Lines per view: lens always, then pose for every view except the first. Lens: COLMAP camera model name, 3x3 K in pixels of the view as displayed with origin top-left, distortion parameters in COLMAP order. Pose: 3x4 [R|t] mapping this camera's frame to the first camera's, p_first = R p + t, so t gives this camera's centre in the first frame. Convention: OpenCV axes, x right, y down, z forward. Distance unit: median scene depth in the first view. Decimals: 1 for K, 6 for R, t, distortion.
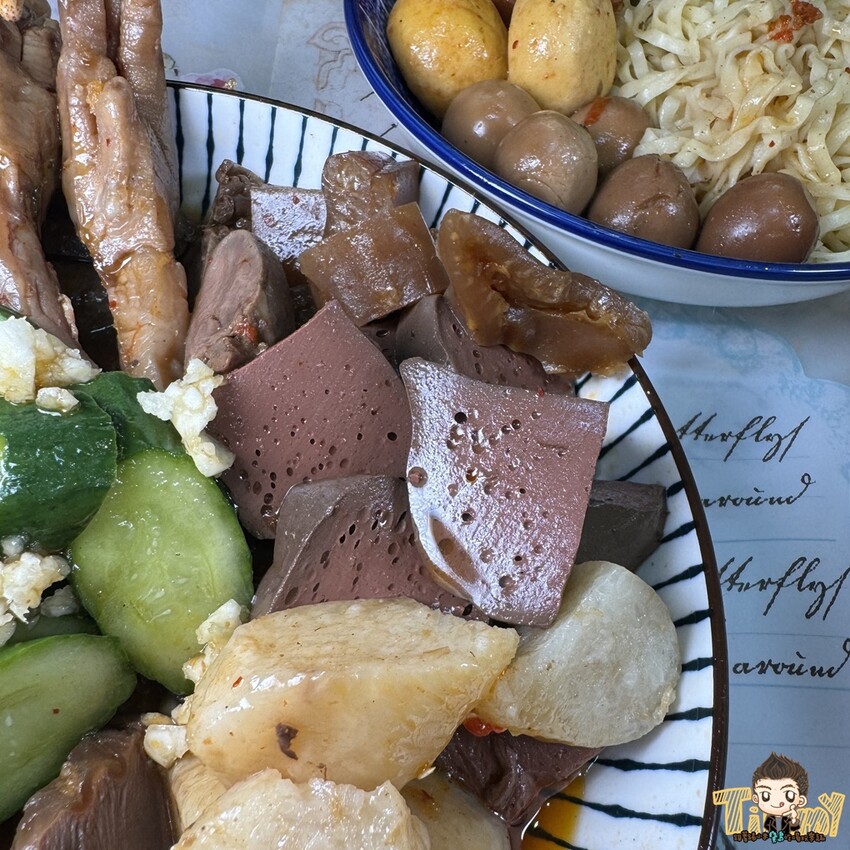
lens RADIAL K [[807.0, 0, 425.0], [0, 807.0, 425.0], [0, 0, 1]] dist [-0.008508, 0.002425]
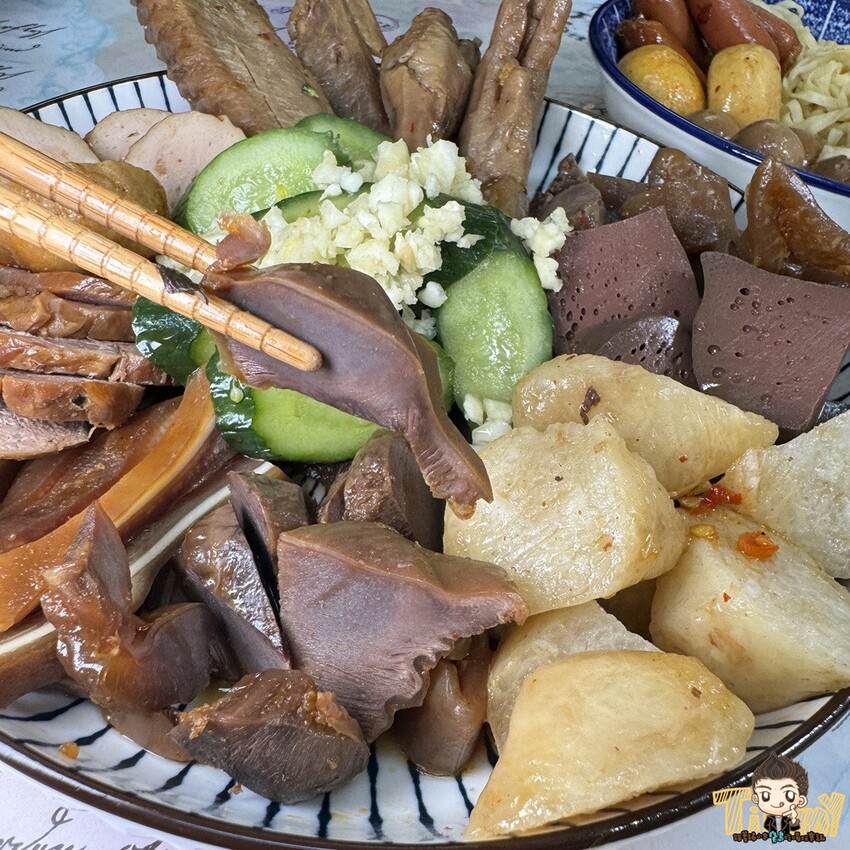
lens RADIAL K [[807.0, 0, 425.0], [0, 807.0, 425.0], [0, 0, 1]] dist [-0.008508, 0.002425]
pose [[0.942302, 0.254251, -0.217770, -0.090971], [-0.300197, 0.929661, -0.213569, 0.550949], [0.148152, 0.266621, 0.952347, -0.221007]]
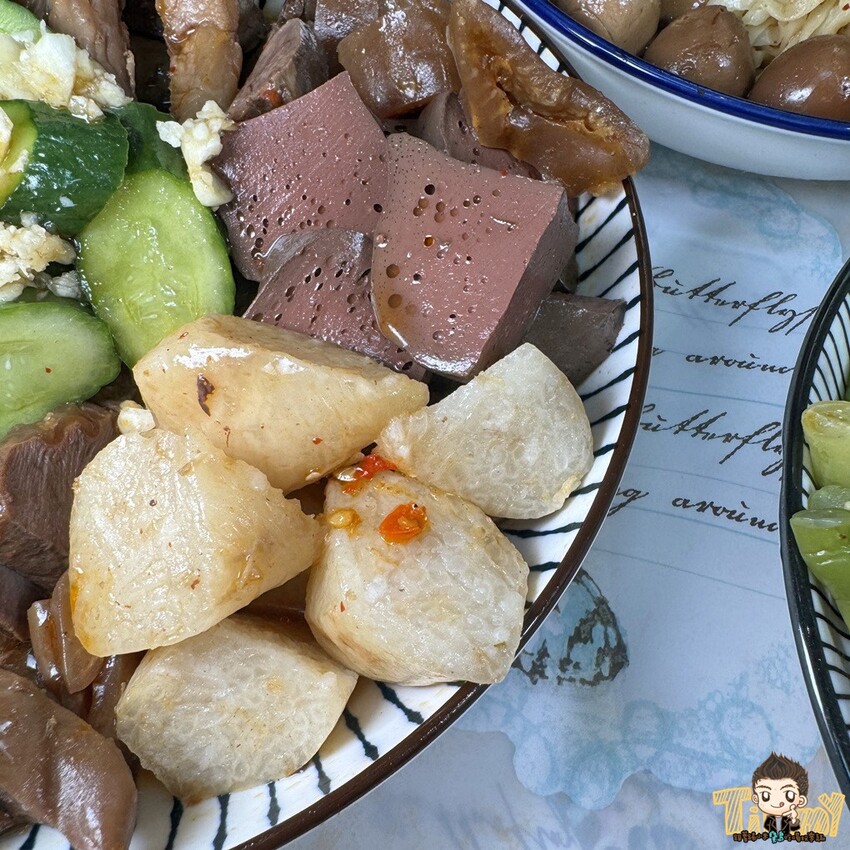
lens RADIAL K [[807.0, 0, 425.0], [0, 807.0, 425.0], [0, 0, 1]] dist [-0.008508, 0.002425]
pose [[0.970537, 0.188191, -0.150473, 0.230817], [-0.175935, 0.980177, 0.091104, 0.183856], [0.164635, -0.061946, 0.984407, -0.078604]]
